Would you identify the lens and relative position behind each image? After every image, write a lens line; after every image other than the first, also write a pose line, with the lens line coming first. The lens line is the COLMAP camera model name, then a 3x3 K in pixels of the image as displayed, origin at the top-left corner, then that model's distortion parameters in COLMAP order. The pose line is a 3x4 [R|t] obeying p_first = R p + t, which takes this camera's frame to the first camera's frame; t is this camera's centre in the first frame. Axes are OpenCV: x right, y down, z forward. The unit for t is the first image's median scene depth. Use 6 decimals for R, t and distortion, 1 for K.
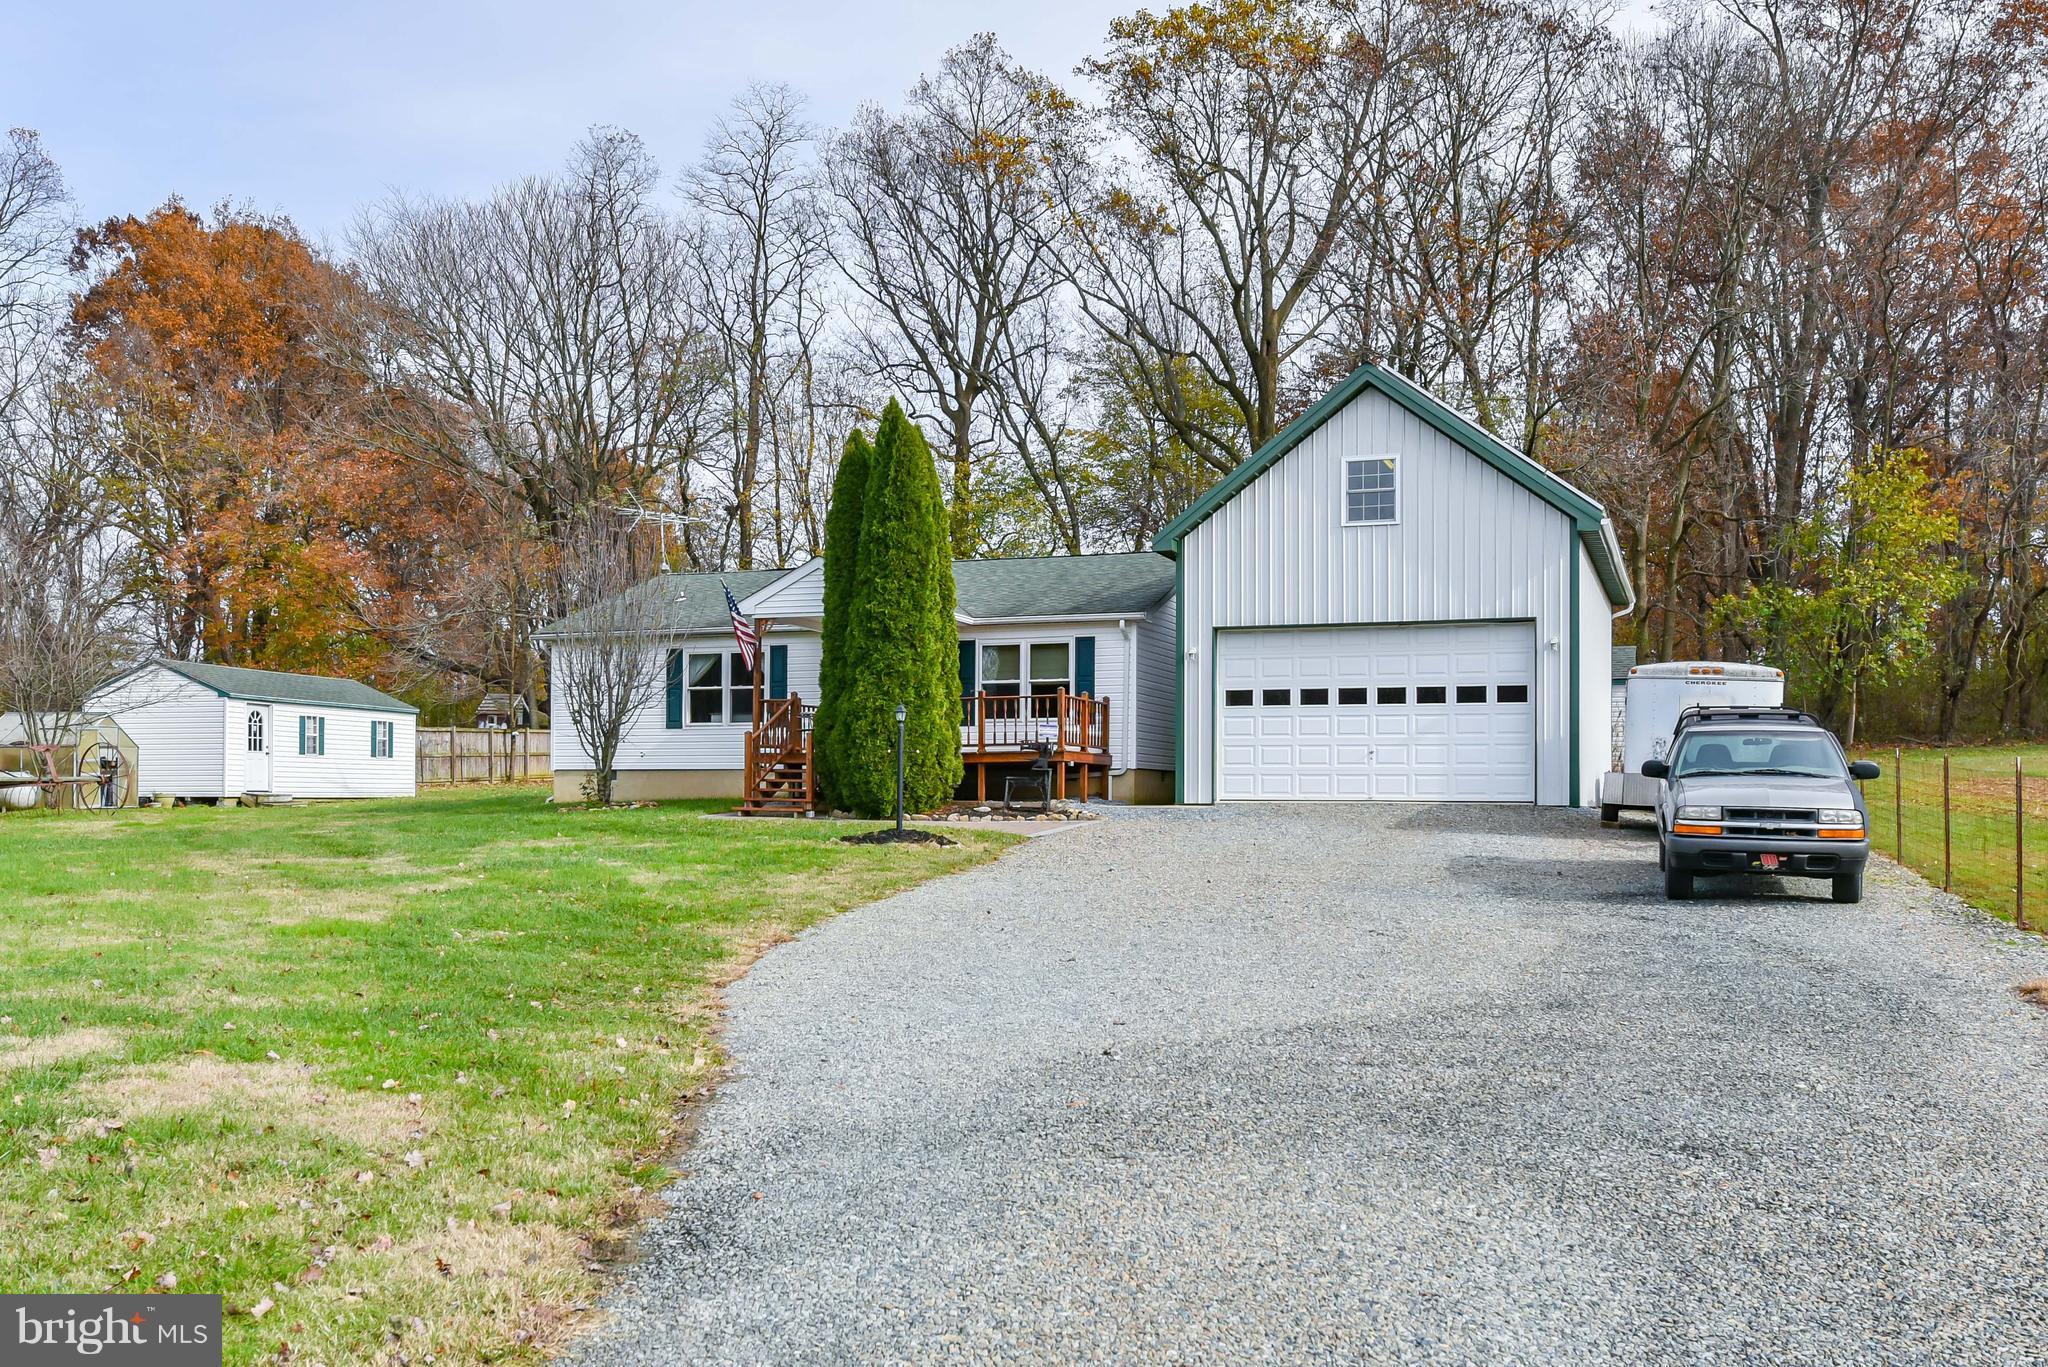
lens RADIAL K [[1418.6, 0, 1028.8], [0, 1418.6, 692.8], [0, 0, 1]] dist [0.002069, 0.000374]
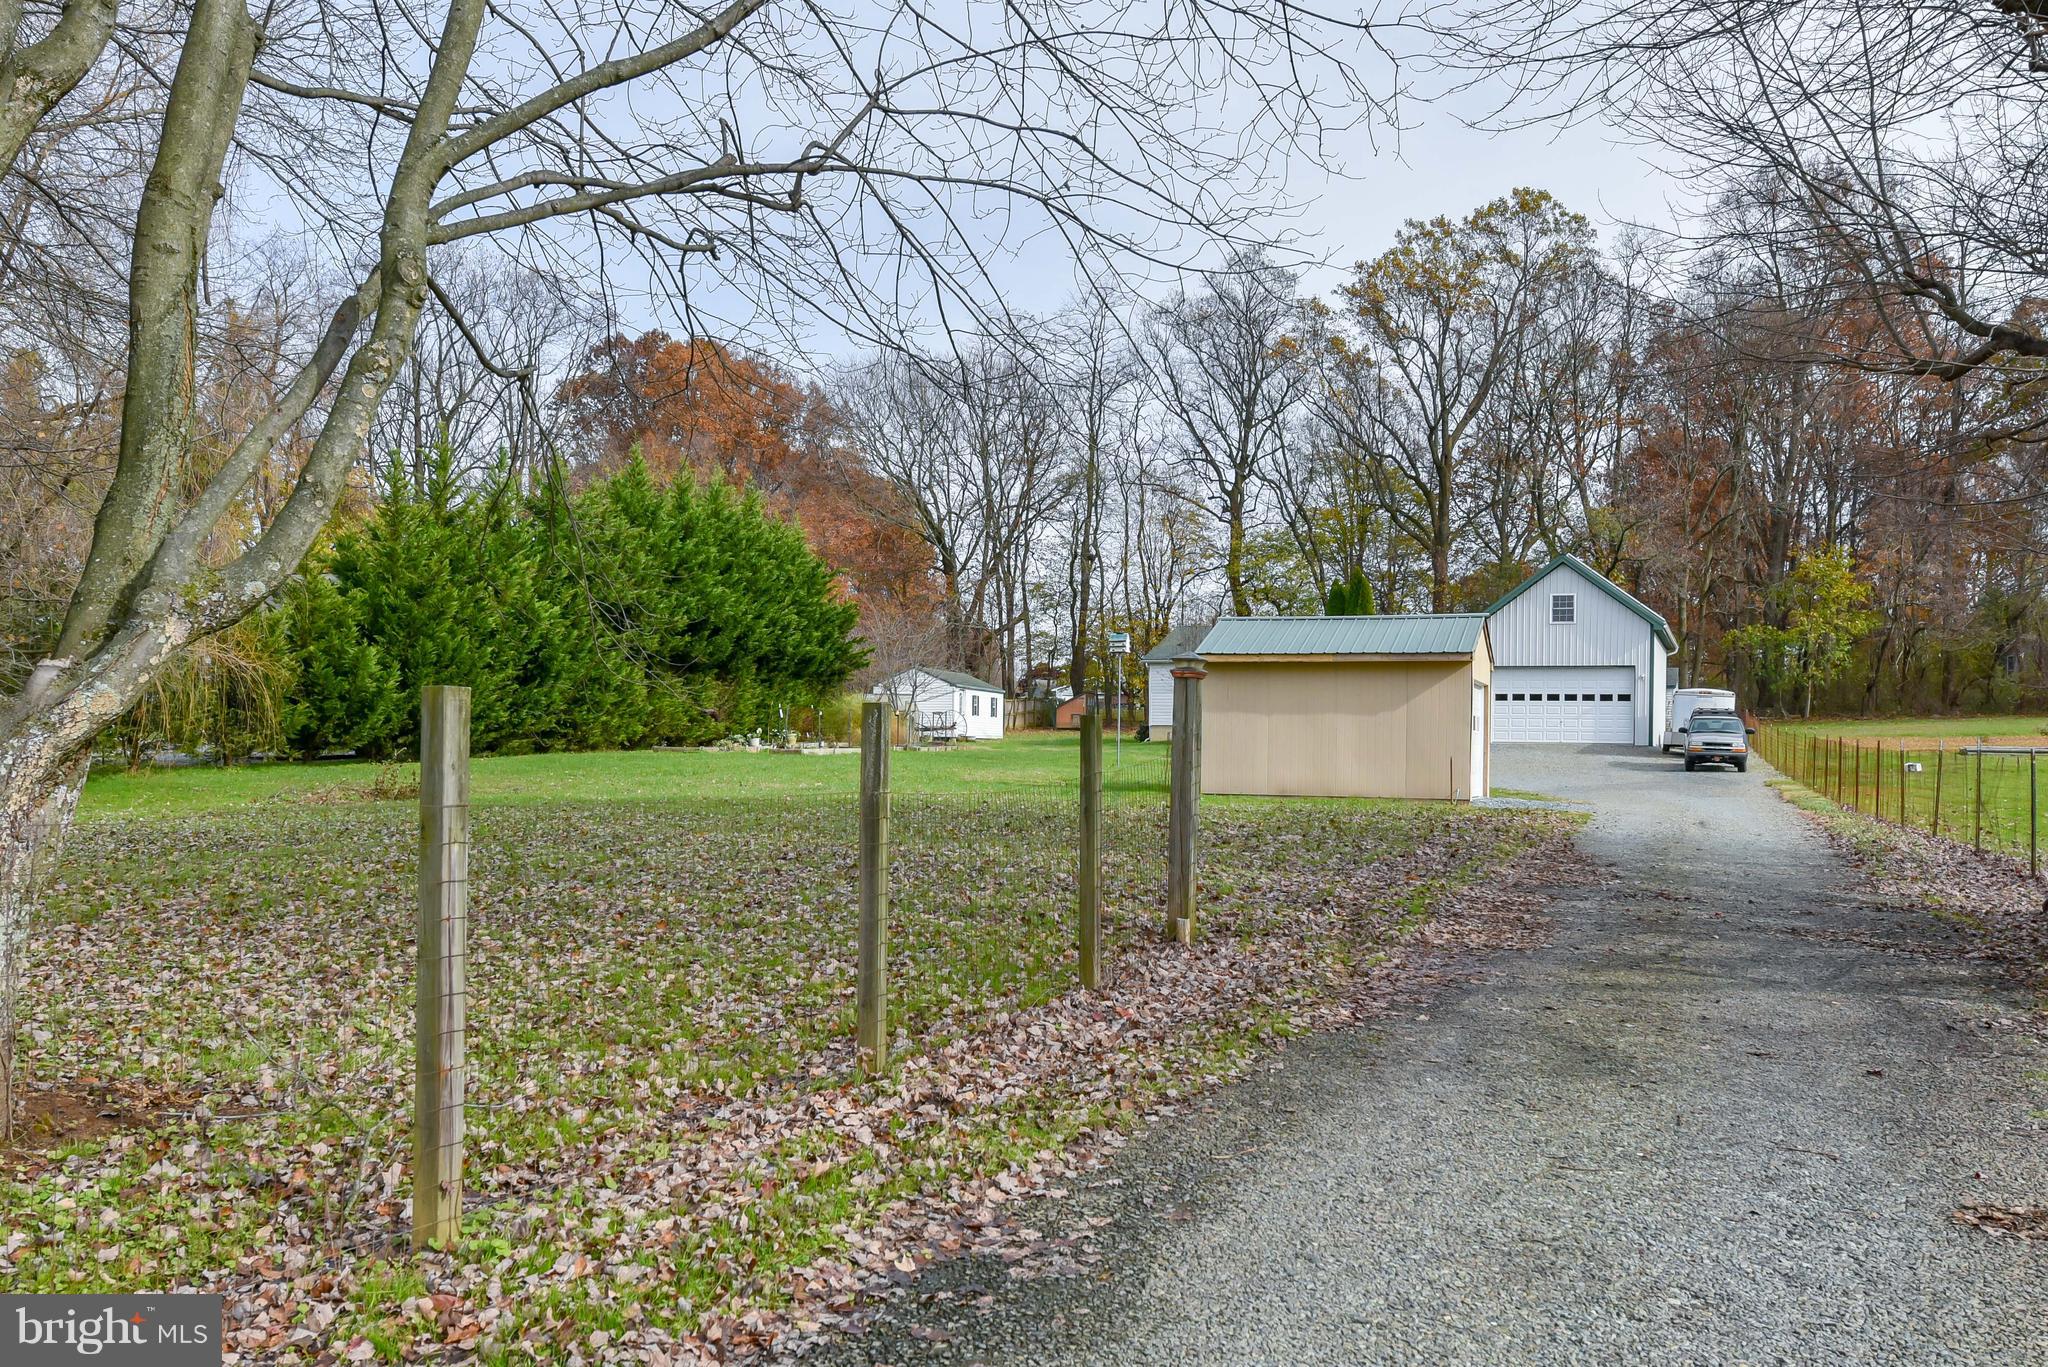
lens RADIAL K [[1418.6, 0, 1019.3], [0, 1418.6, 678.7], [0, 0, 1]] dist [0.002069, 0.000374]
pose [[0.999391, 0.010087, -0.033393, -0.564319], [-0.009375, 0.999727, 0.021395, -0.069804], [0.033599, -0.021068, 0.999213, -1.337943]]
